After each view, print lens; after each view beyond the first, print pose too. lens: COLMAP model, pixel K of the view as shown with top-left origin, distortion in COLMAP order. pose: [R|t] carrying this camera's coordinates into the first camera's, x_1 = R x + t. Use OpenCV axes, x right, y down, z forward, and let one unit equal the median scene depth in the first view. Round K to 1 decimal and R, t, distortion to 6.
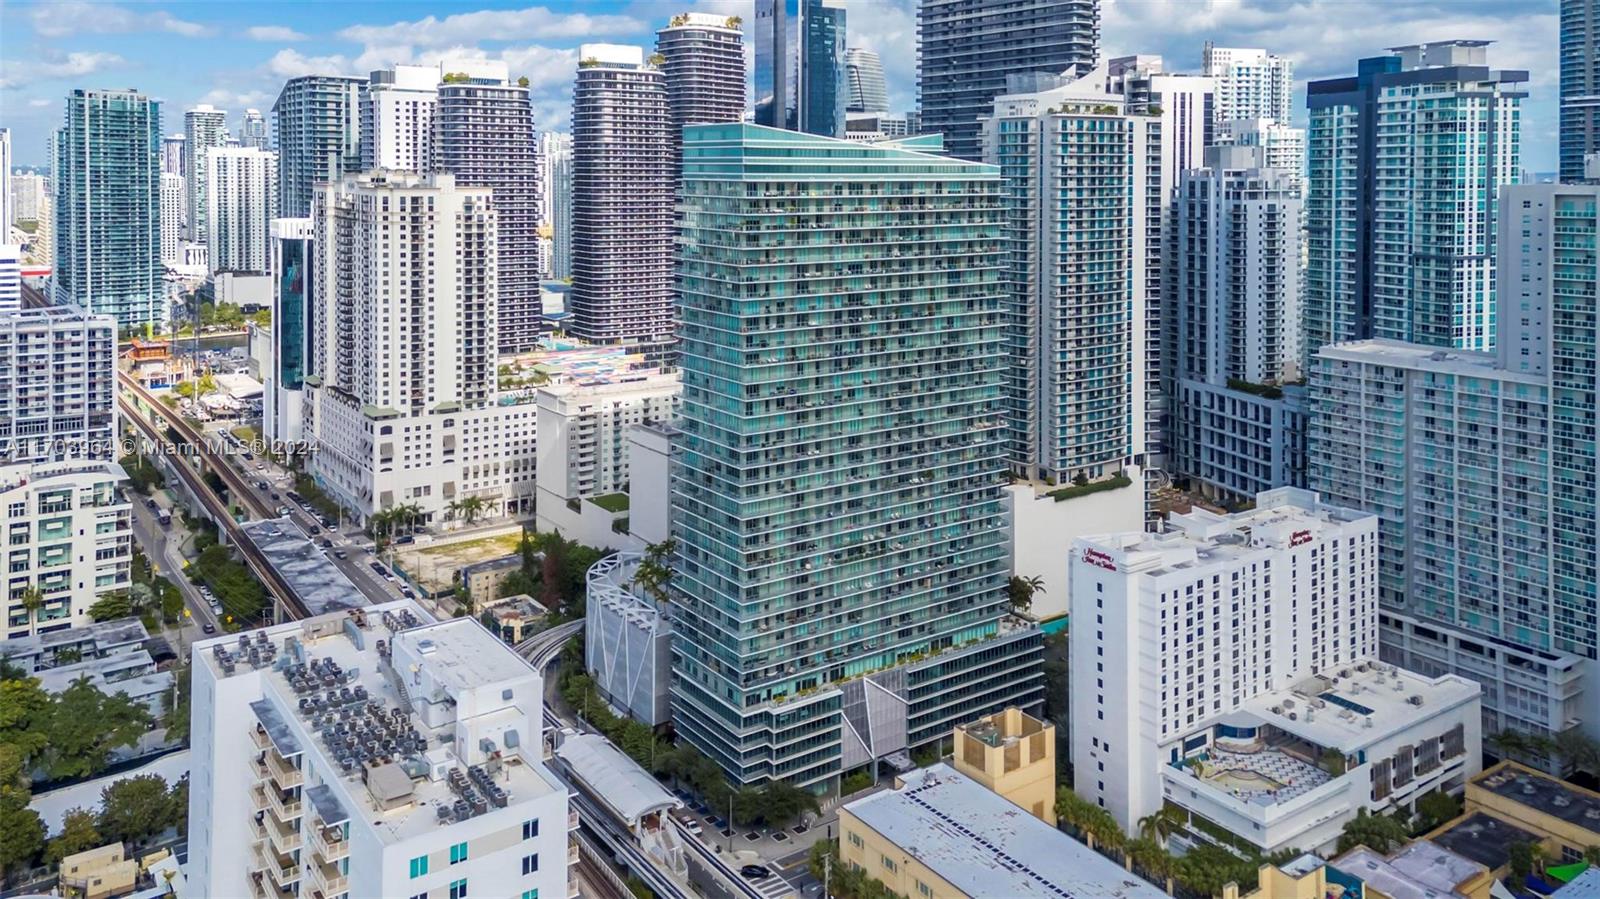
lens RADIAL K [[1212.4, 0, 776.1], [0, 1212.4, 174.0], [0, 0, 1]] dist [0.064584, -0.000685]
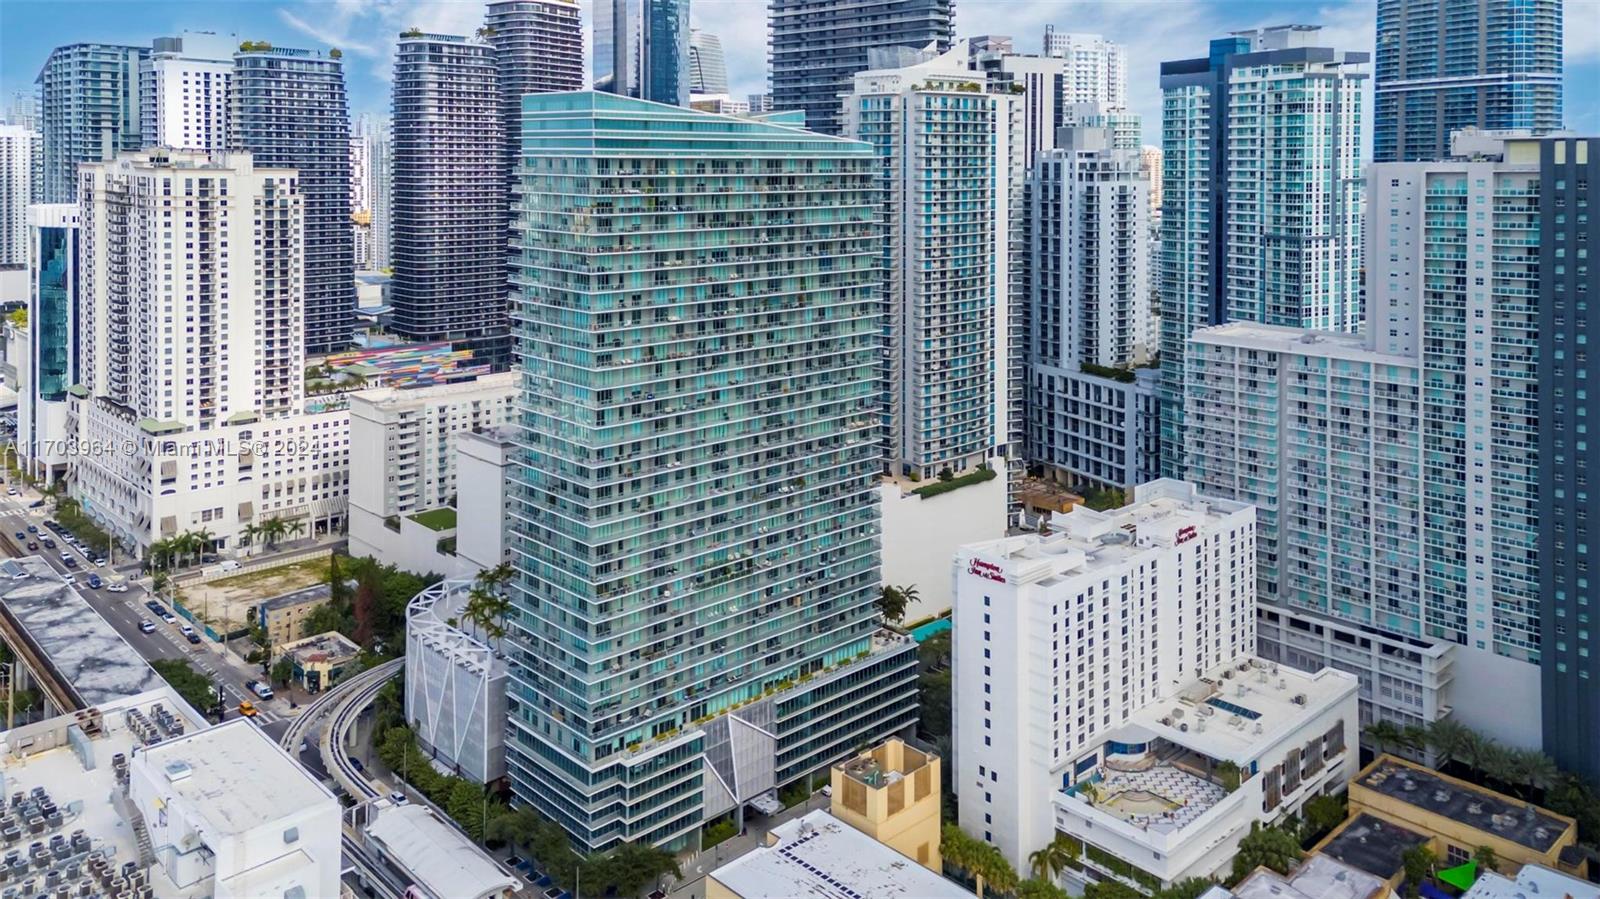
lens RADIAL K [[1212.4, 0, 776.1], [0, 1212.4, 174.0], [0, 0, 1]] dist [0.064584, -0.000685]
pose [[0.990608, -0.000436, 0.136729, -0.010436], [-0.001130, 0.999935, 0.011380, 0.005042], [-0.136725, -0.011428, 0.990543, 0.074884]]
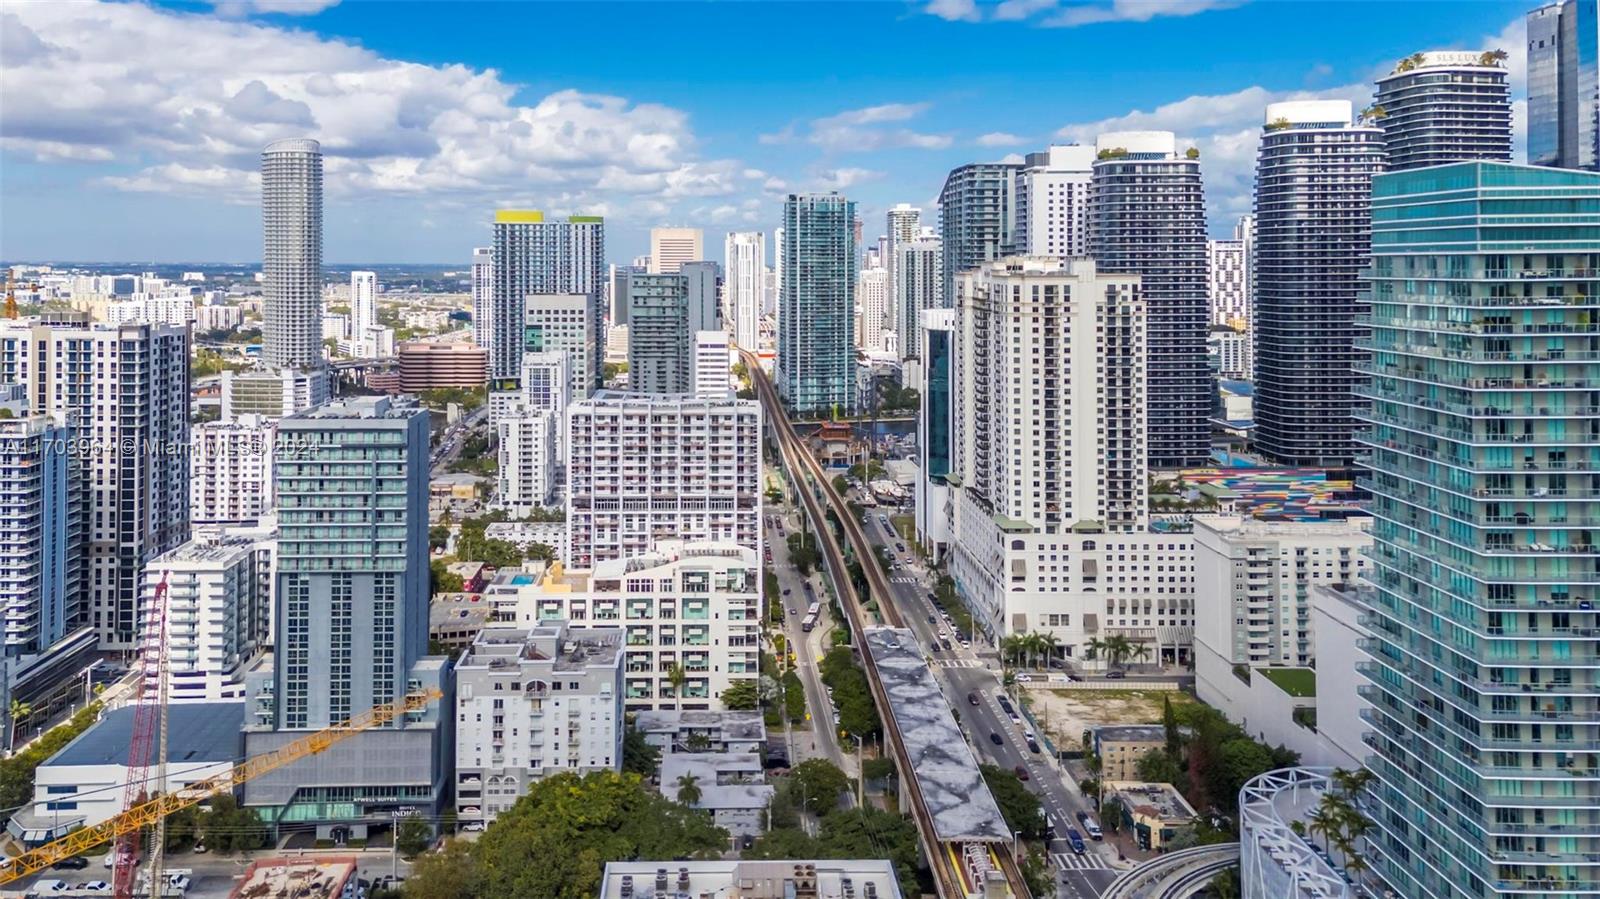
lens RADIAL K [[1171.7, 0, 766.1], [0, 1171.7, 289.5], [0, 0, 1]] dist [0.089276, 0.001540]
pose [[0.833762, -0.004639, -0.552105, 0.007419], [0.014949, 0.999788, 0.014174, 0.006823], [0.551922, -0.020071, 0.833654, 0.184668]]
